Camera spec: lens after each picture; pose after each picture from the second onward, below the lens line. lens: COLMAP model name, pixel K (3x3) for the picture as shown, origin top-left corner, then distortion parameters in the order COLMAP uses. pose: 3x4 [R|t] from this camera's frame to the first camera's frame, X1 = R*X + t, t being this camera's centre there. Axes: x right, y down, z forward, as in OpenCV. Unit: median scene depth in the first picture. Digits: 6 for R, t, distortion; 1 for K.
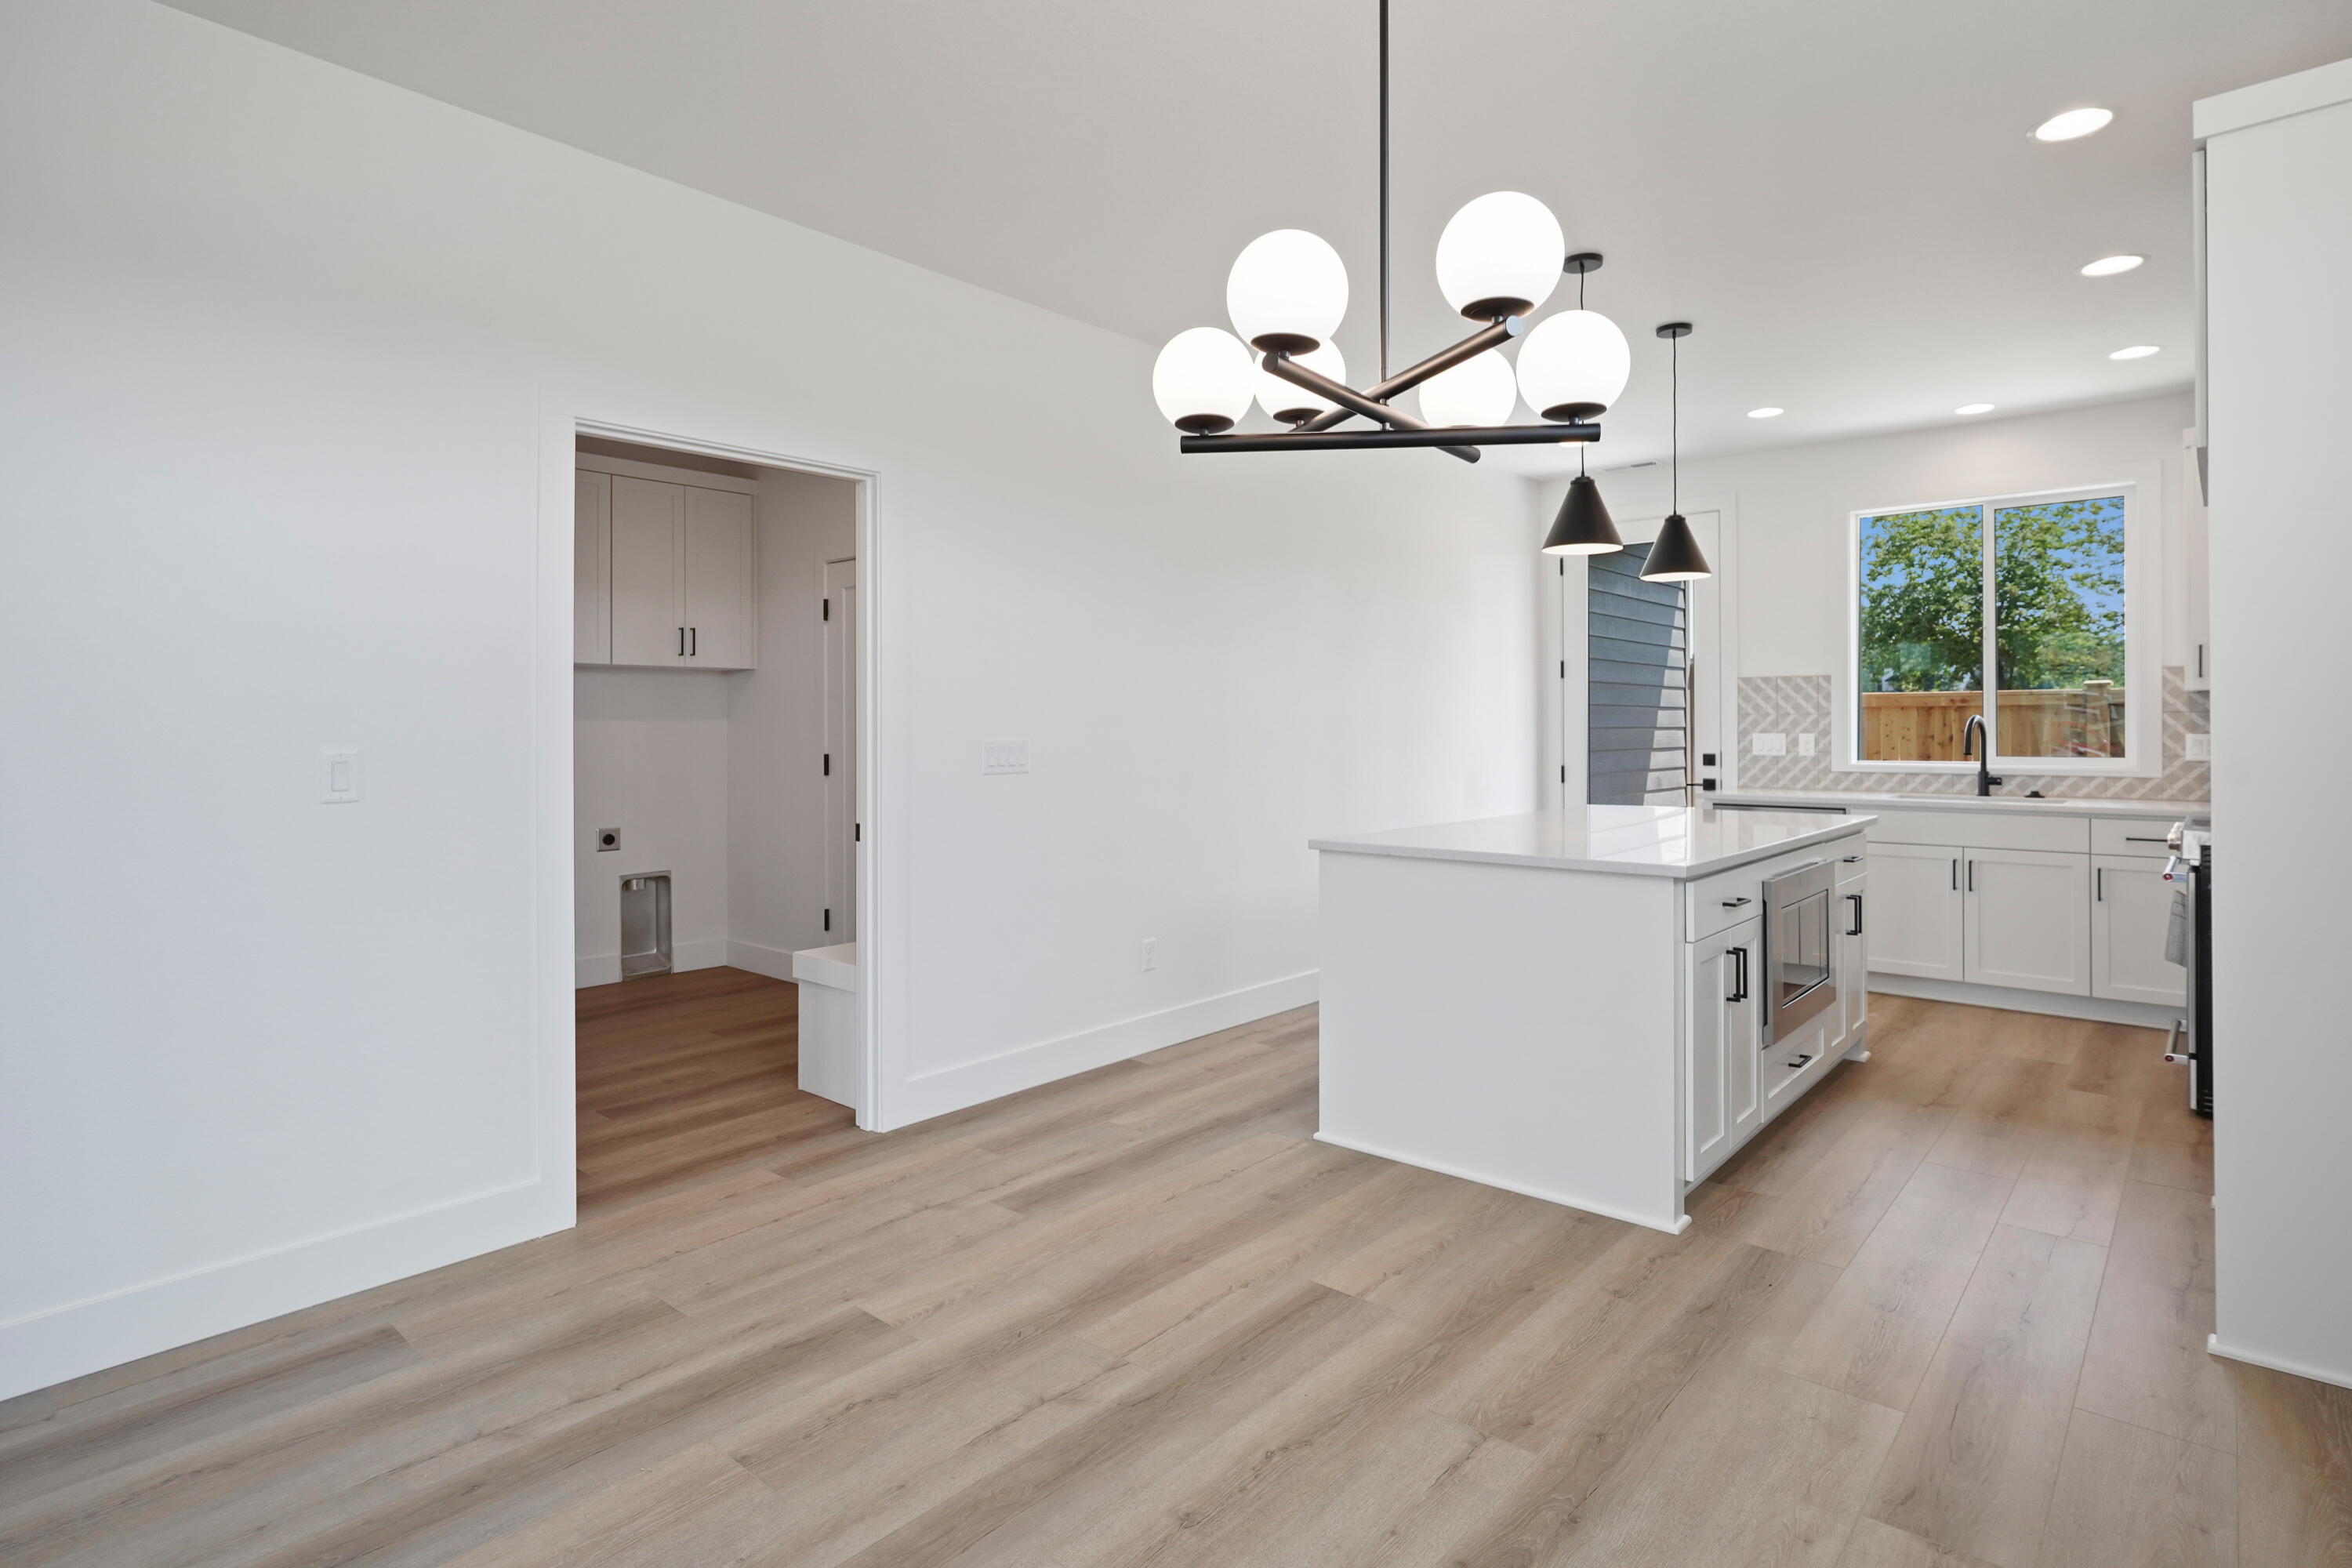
lens RADIAL K [[1201.3, 0, 1166.9], [0, 1201.3, 724.9], [0, 0, 1]] dist [-0.005758, 0.003842]
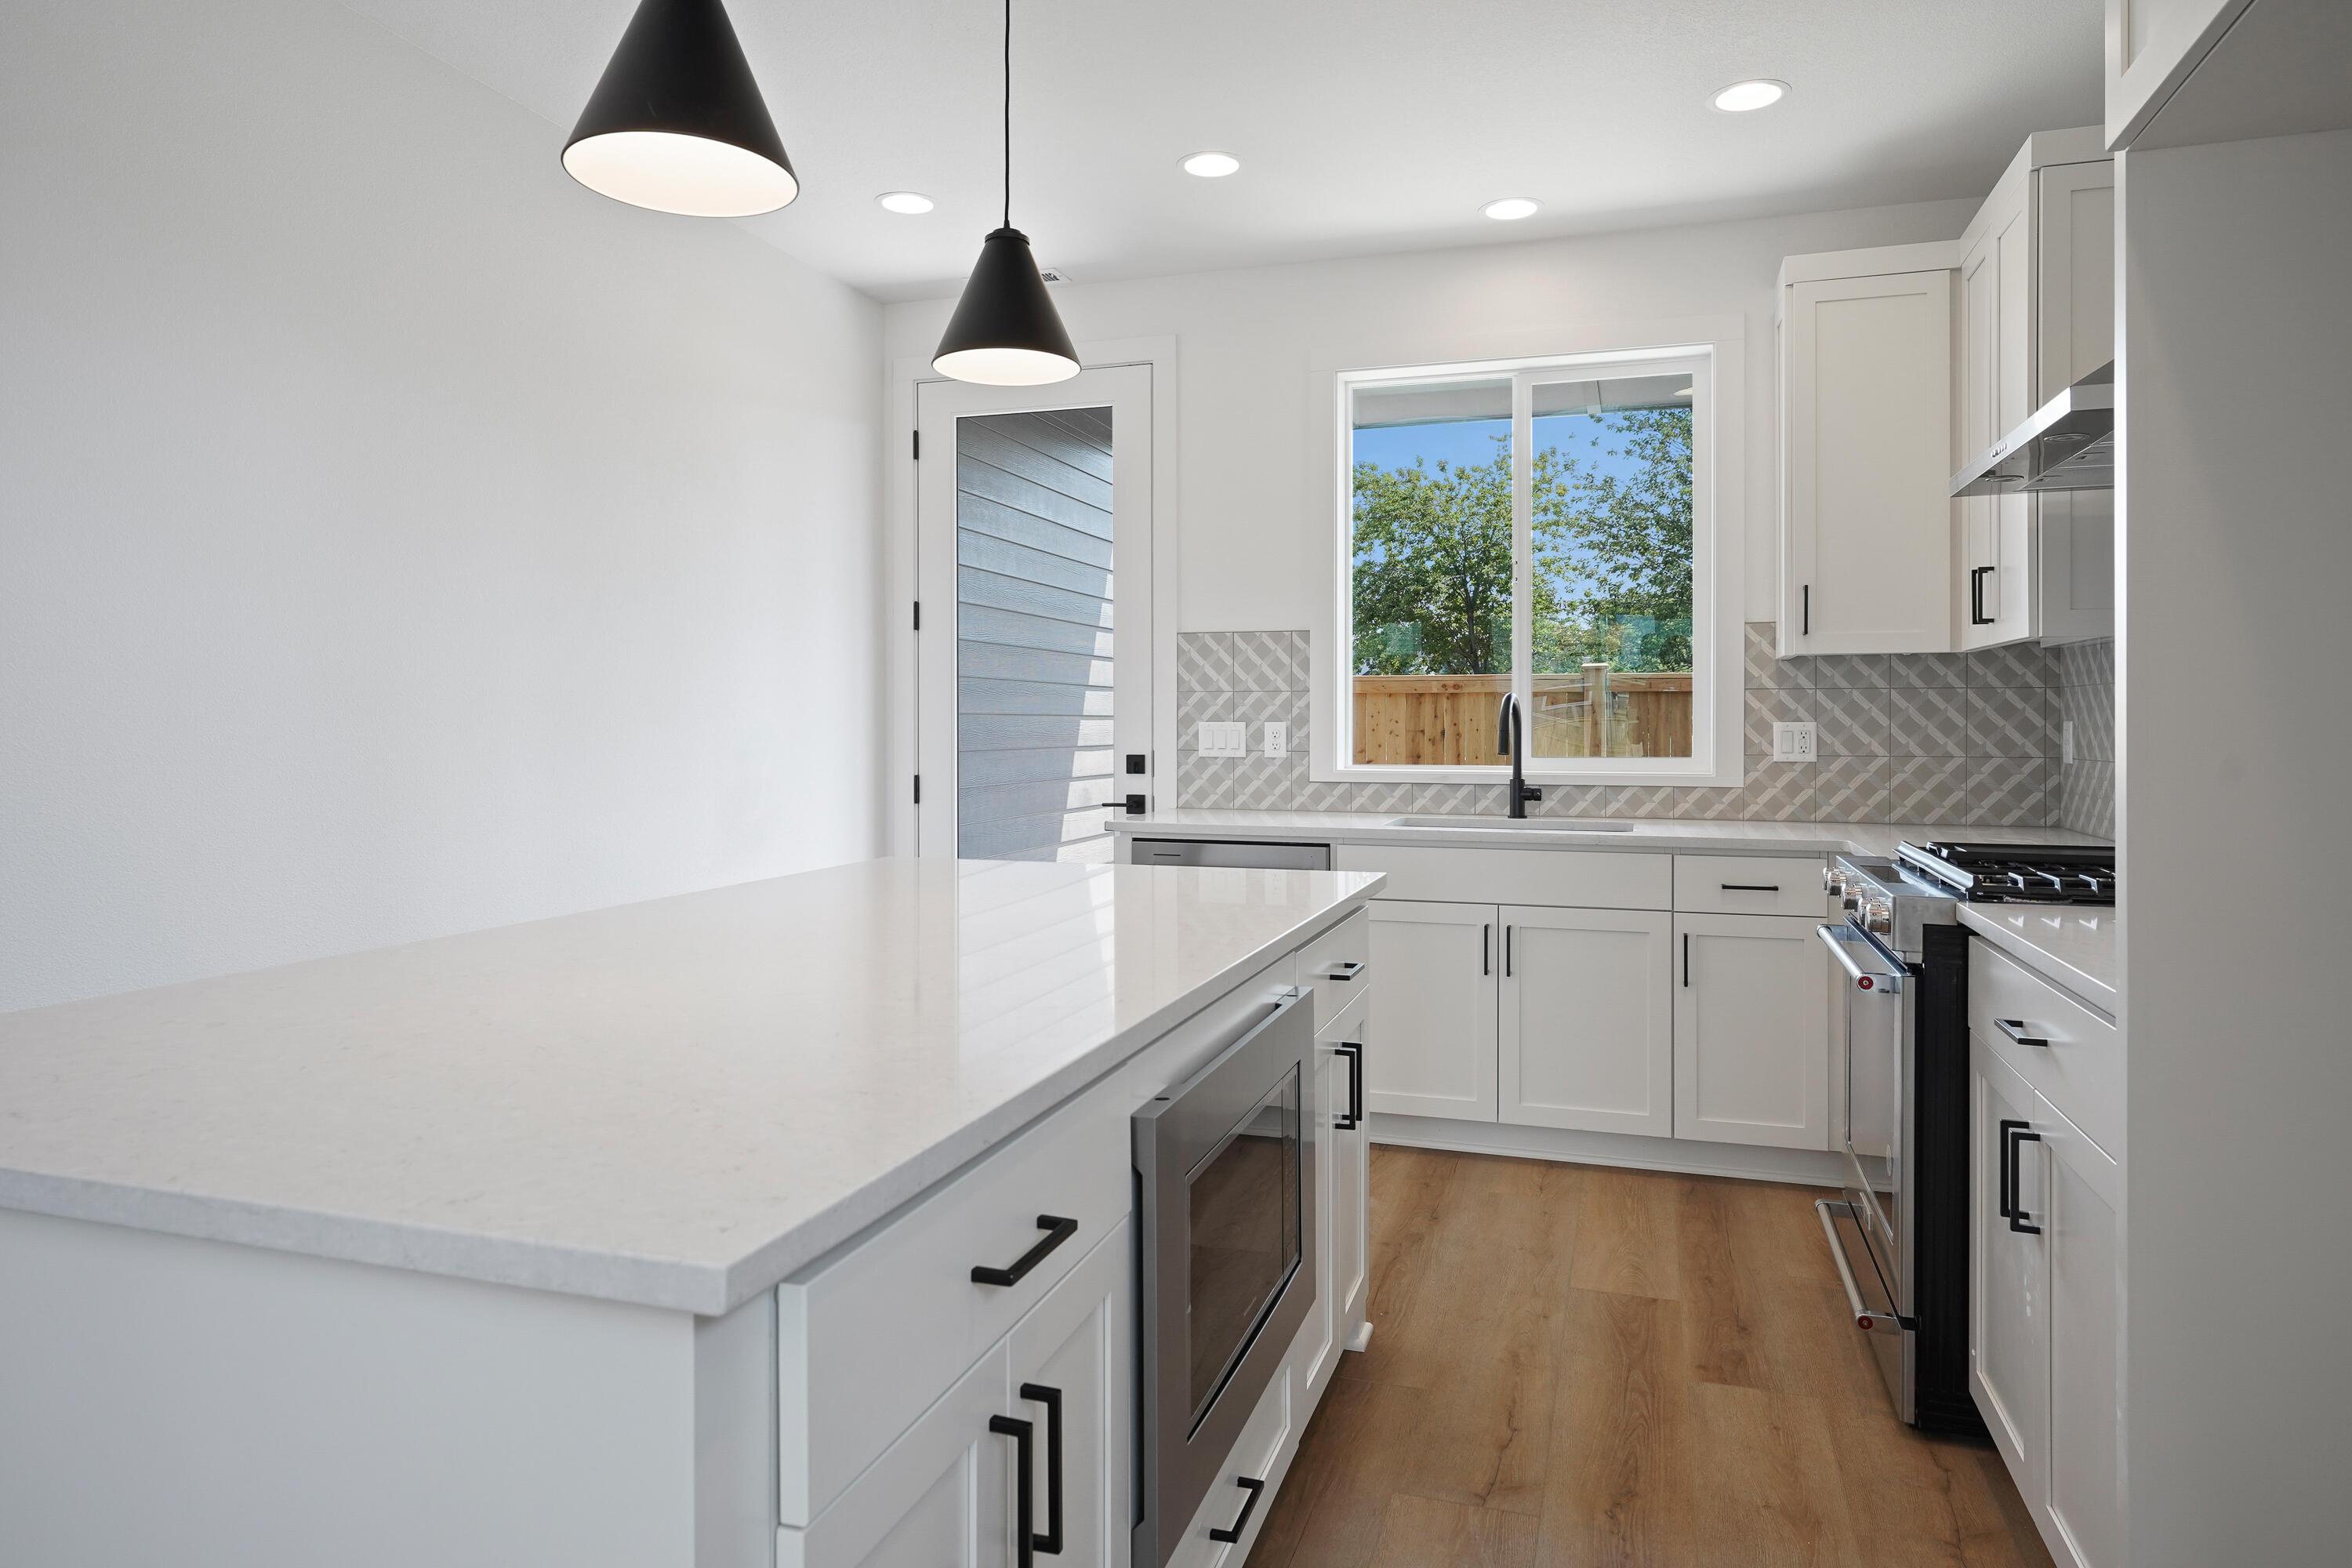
lens RADIAL K [[1423.9, 0, 1166.2], [0, 1423.9, 719.3], [0, 0, 1]] dist [-0.010160, -0.000611]
pose [[0.919326, 0.004665, 0.393470, 0.194352], [-0.004032, 0.999989, -0.002436, 0.008229], [-0.393477, 0.000653, 0.919334, 0.349564]]
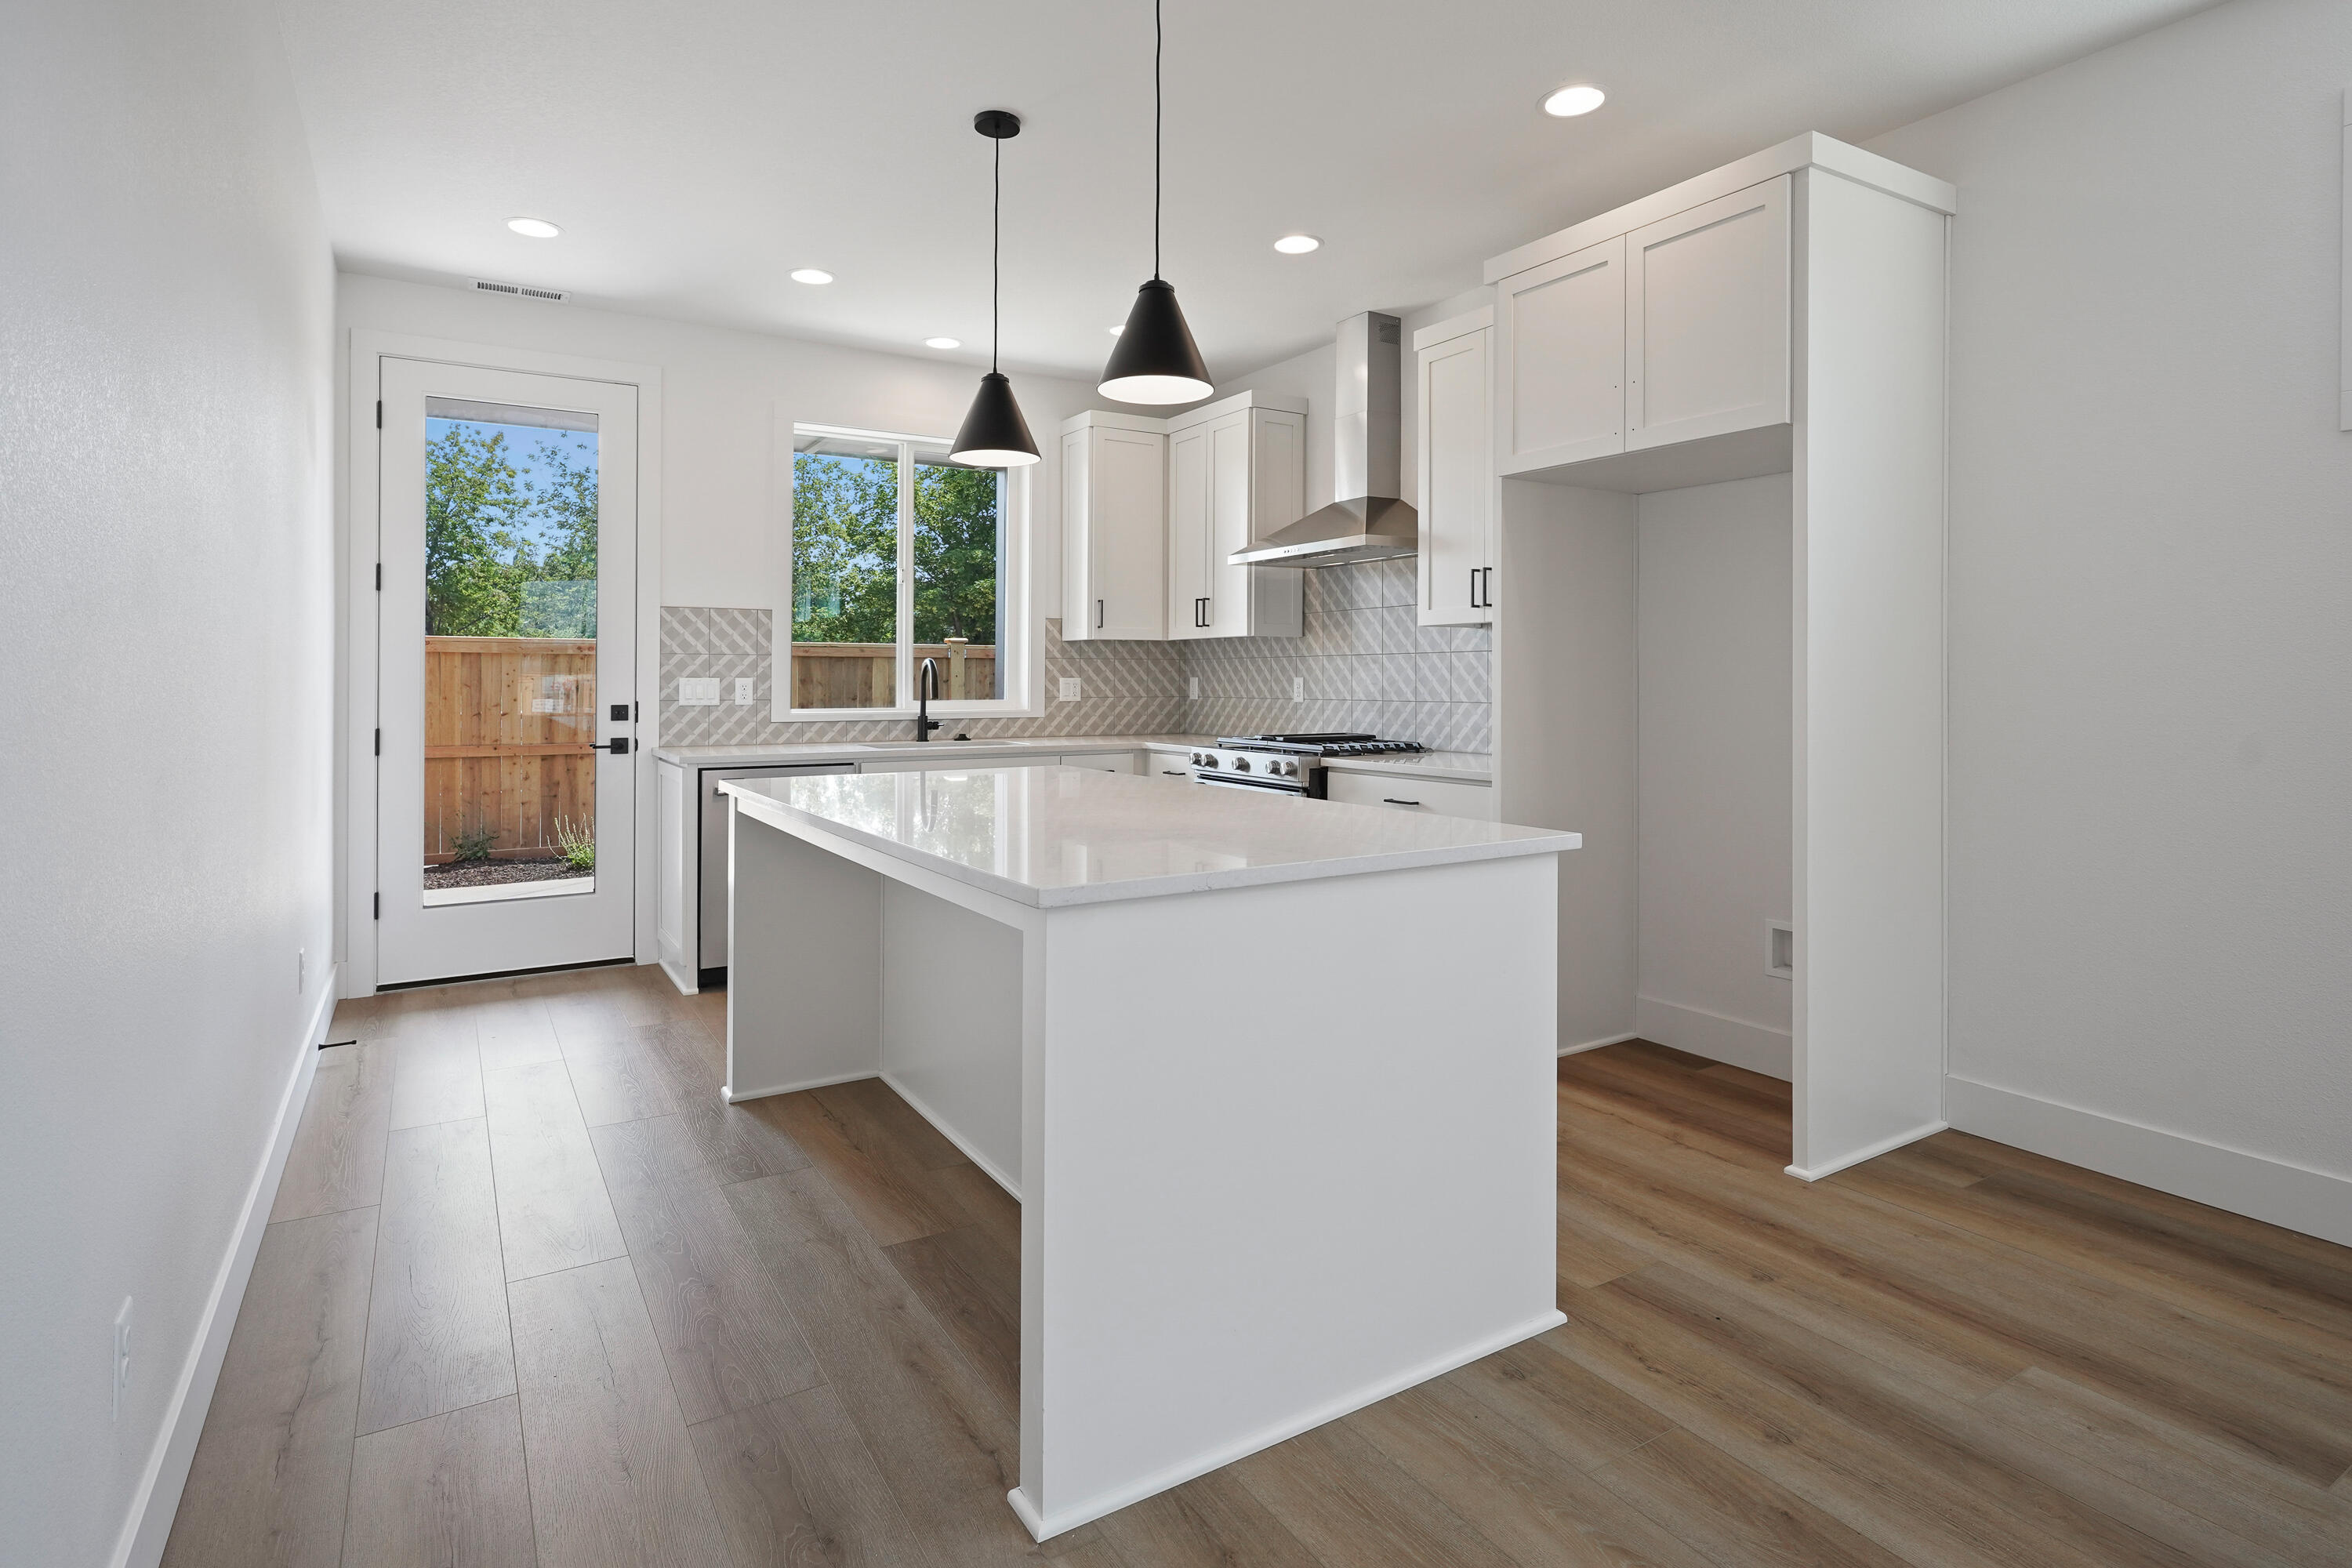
lens RADIAL K [[1201.3, 0, 1173.5], [0, 1201.3, 678.7], [0, 0, 1]] dist [-0.005758, 0.003842]
pose [[0.293544, 0.004271, 0.955936, -0.179137], [-0.001074, 0.999991, -0.004138, 0.011363], [-0.955945, 0.000188, 0.293546, 0.491535]]
